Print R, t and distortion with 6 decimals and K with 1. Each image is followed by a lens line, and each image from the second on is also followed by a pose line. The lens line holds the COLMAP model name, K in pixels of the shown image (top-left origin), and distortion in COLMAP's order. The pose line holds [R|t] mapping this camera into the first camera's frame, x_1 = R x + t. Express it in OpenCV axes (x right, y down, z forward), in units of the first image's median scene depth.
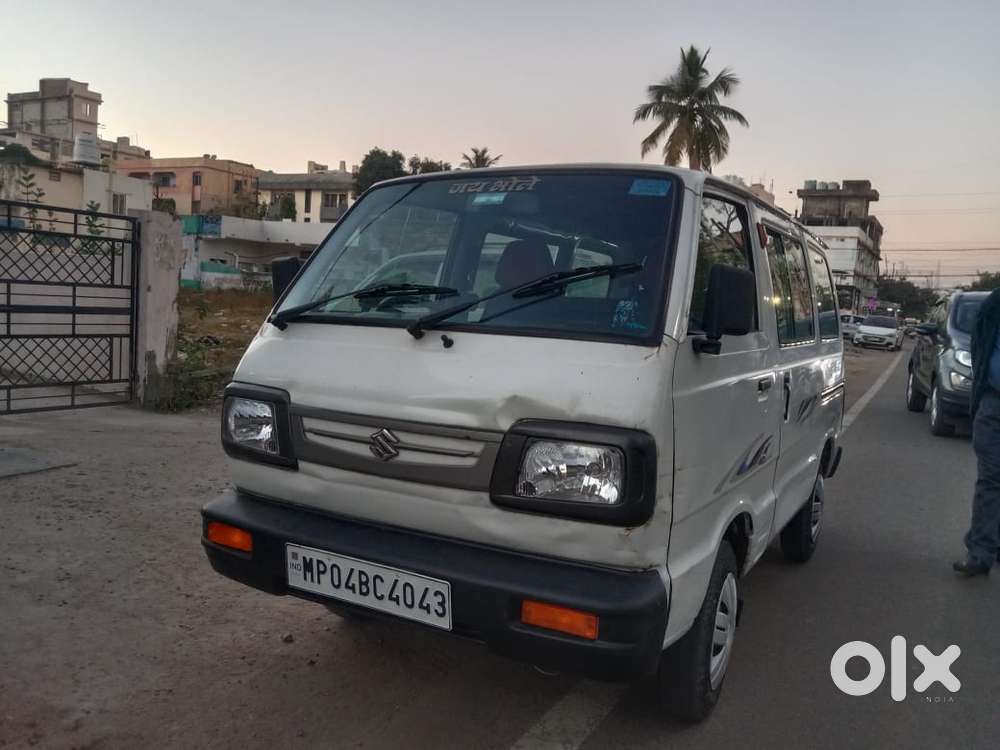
lens RADIAL K [[803.0, 0, 502.5], [0, 803.0, 373.3], [0, 0, 1]] dist [0.046031, -0.109455]
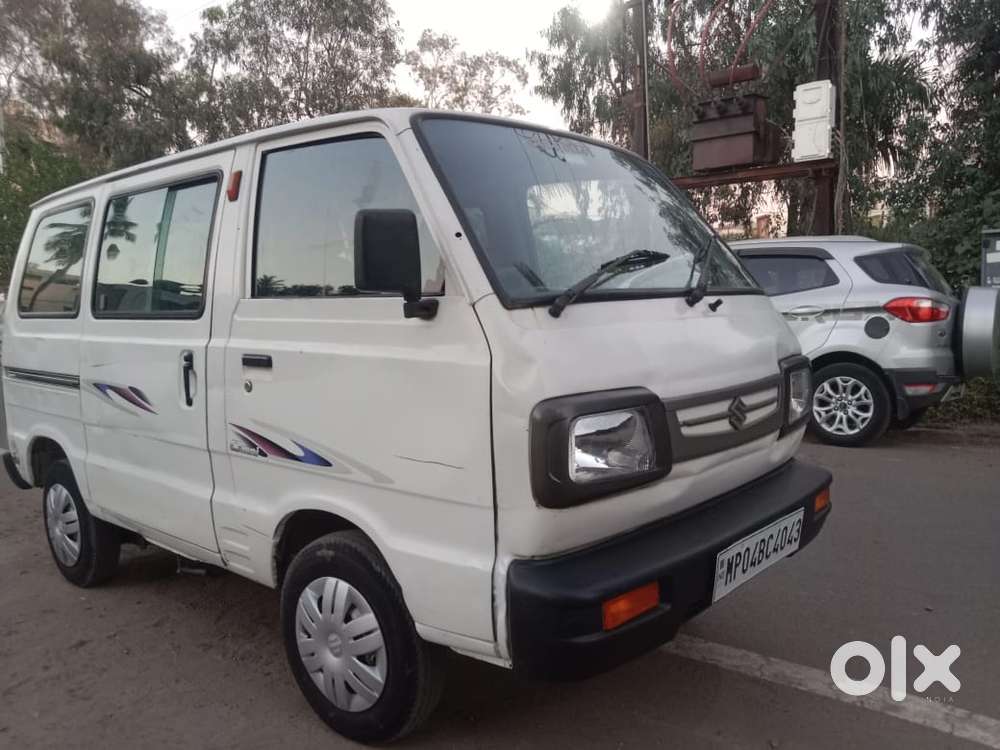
lens RADIAL K [[811.8, 0, 500.0], [0, 811.8, 375.0], [0, 0, 1]] dist [-0.000433, -0.022047]
pose [[0.209276, -0.145352, 0.966993, -0.995011], [0.117087, 0.985501, 0.122795, -0.096839], [-0.970821, 0.087524, 0.223260, 0.903870]]
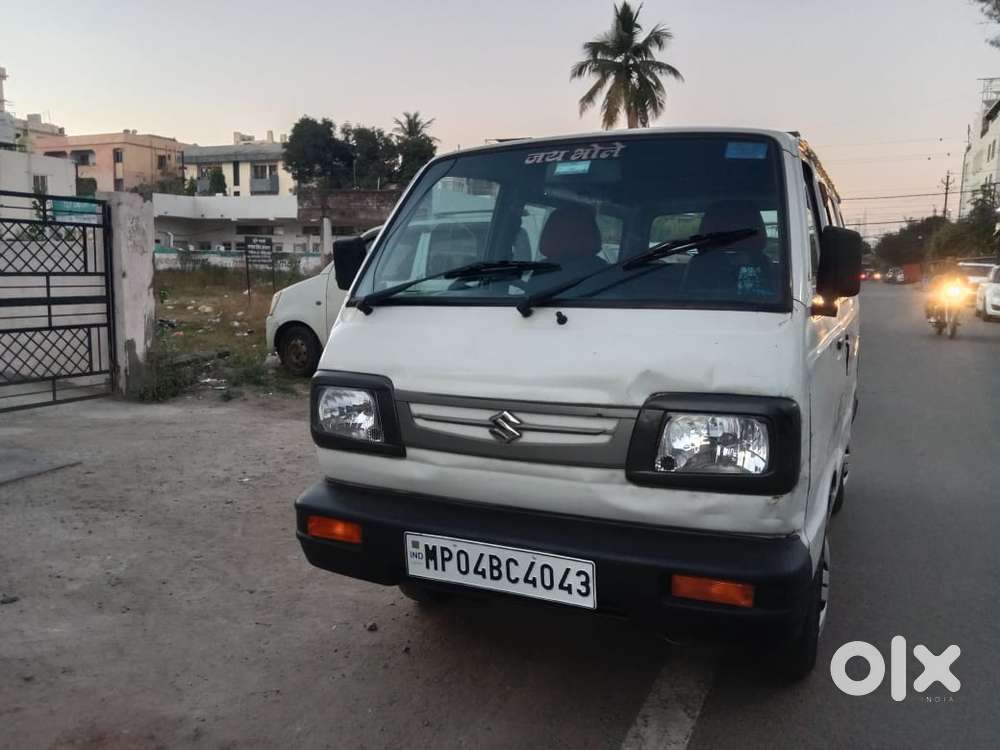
lens RADIAL K [[803.4, 0, 500.0], [0, 803.4, 375.0], [0, 0, 1]] dist [0.055940, -0.115801]
pose [[0.996126, -0.057296, 0.066714, -0.184611], [0.054292, 0.997465, 0.046000, -0.016922], [-0.069180, -0.042200, 0.996711, 0.021767]]
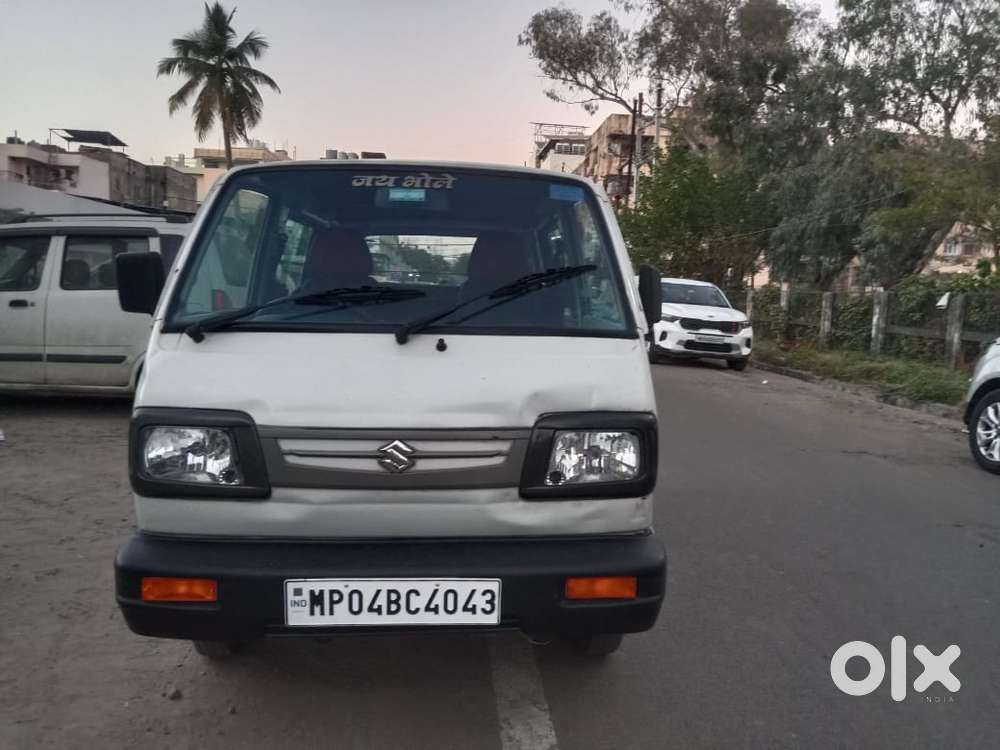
lens RADIAL K [[803.0, 0, 502.5], [0, 803.0, 373.3], [0, 0, 1]] dist [0.046031, -0.109455]
pose [[0.841717, -0.087390, 0.532799, -0.465906], [0.065278, 0.996047, 0.060246, -0.051572], [-0.535958, -0.015930, 0.844094, 0.101909]]
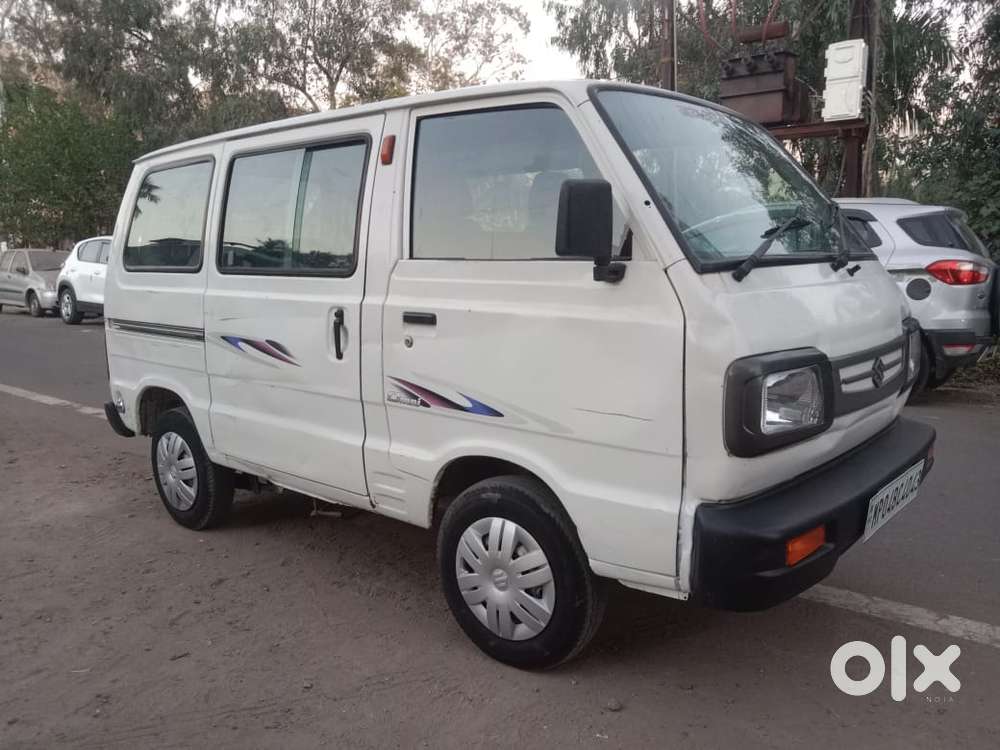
lens RADIAL K [[810.5, 0, 500.0], [0, 810.5, 375.0], [0, 0, 1]] dist [0.036804, -0.103682]
pose [[0.201332, -0.196441, 0.959623, -1.097381], [0.104121, 0.978425, 0.178446, -0.129438], [-0.973973, 0.063990, 0.217442, 1.072557]]
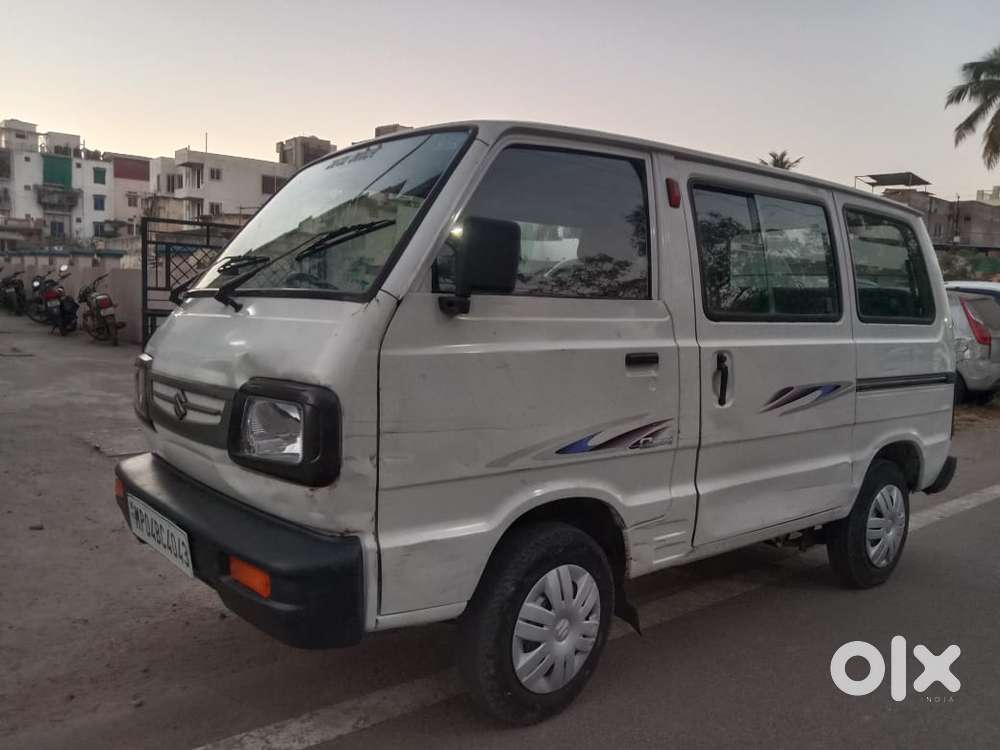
lens RADIAL K [[803.0, 0, 502.5], [0, 803.0, 373.3], [0, 0, 1]] dist [0.046031, -0.109455]
pose [[0.932611, 0.007008, -0.360816, 0.542696], [-0.014141, 0.999753, -0.017133, 0.051261], [0.360607, 0.021081, 0.932480, 0.134148]]
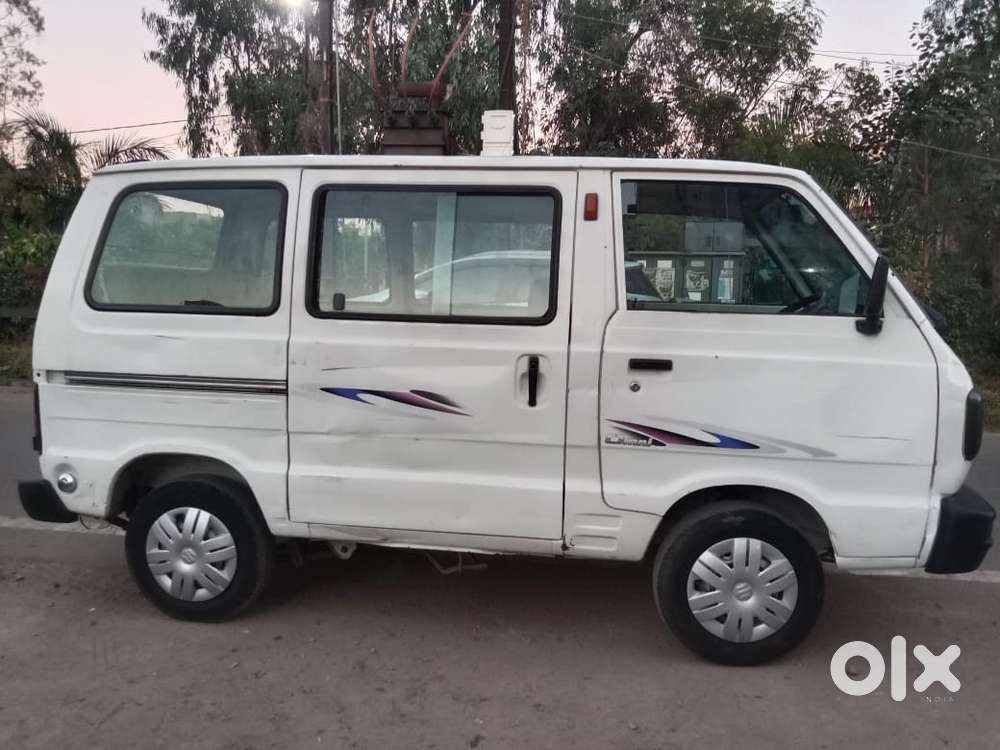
lens RADIAL K [[811.5, 0, 500.0], [0, 811.5, 369.7], [0, 0, 1]] dist [0.047074, -0.075494]
pose [[-0.357119, -0.150749, 0.921814, -1.077555], [0.040836, 0.983427, 0.176645, -0.222712], [-0.933166, 0.100727, -0.345044, 1.936873]]
